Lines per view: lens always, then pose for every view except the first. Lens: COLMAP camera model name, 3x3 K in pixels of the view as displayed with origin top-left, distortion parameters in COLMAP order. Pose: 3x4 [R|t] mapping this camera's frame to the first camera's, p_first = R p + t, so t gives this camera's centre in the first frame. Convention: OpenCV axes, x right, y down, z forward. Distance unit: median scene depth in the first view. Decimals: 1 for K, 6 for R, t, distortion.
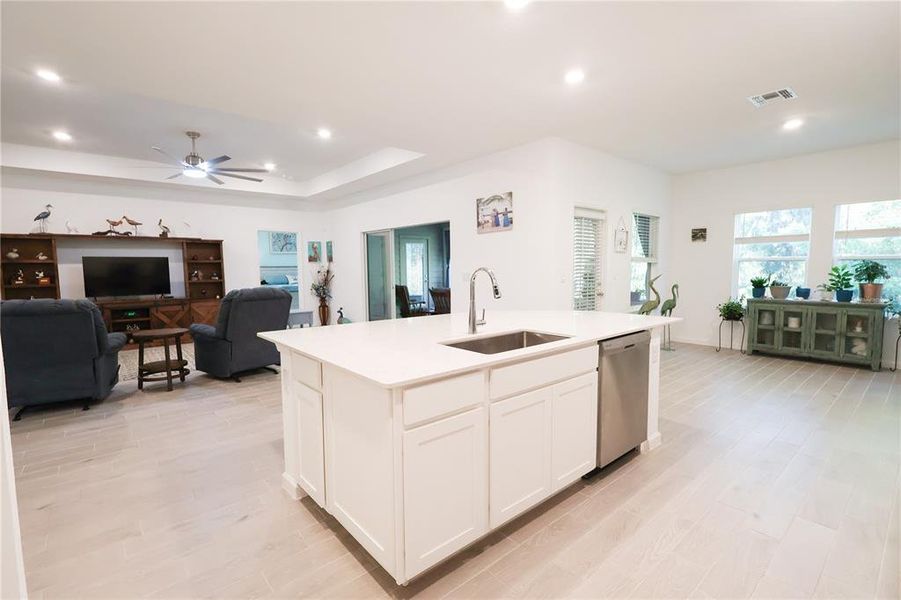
lens RADIAL K [[425.5, 0, 449.3], [0, 425.5, 299.7], [0, 0, 1]] dist [0.014120, 0.001505]
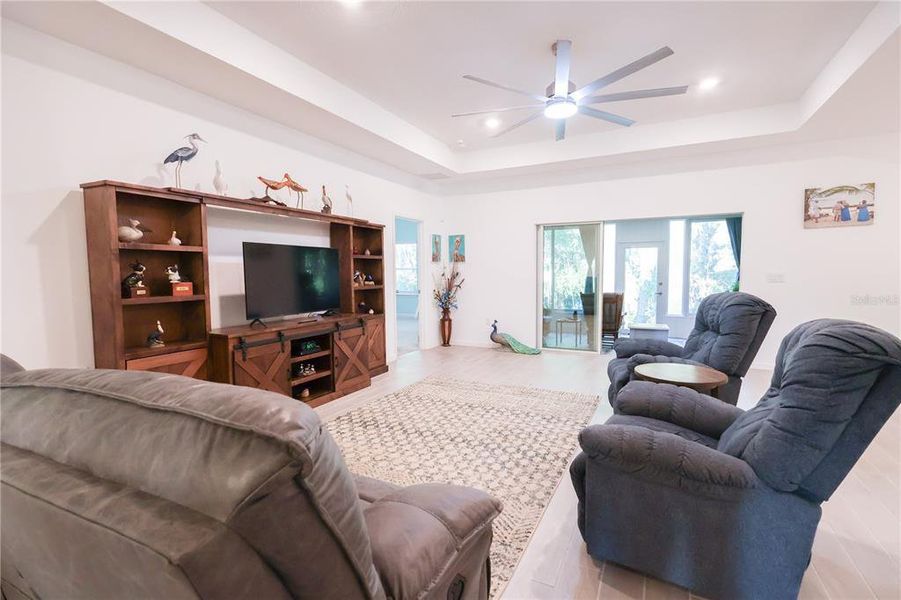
lens RADIAL K [[425.5, 0, 452.3], [0, 425.5, 302.4], [0, 0, 1]] dist [0.014120, 0.001505]
pose [[0.910910, -0.024718, 0.411865, -0.858856], [0.029702, 0.999543, -0.005704, -0.016427], [-0.411535, 0.017429, 0.911227, 0.433986]]
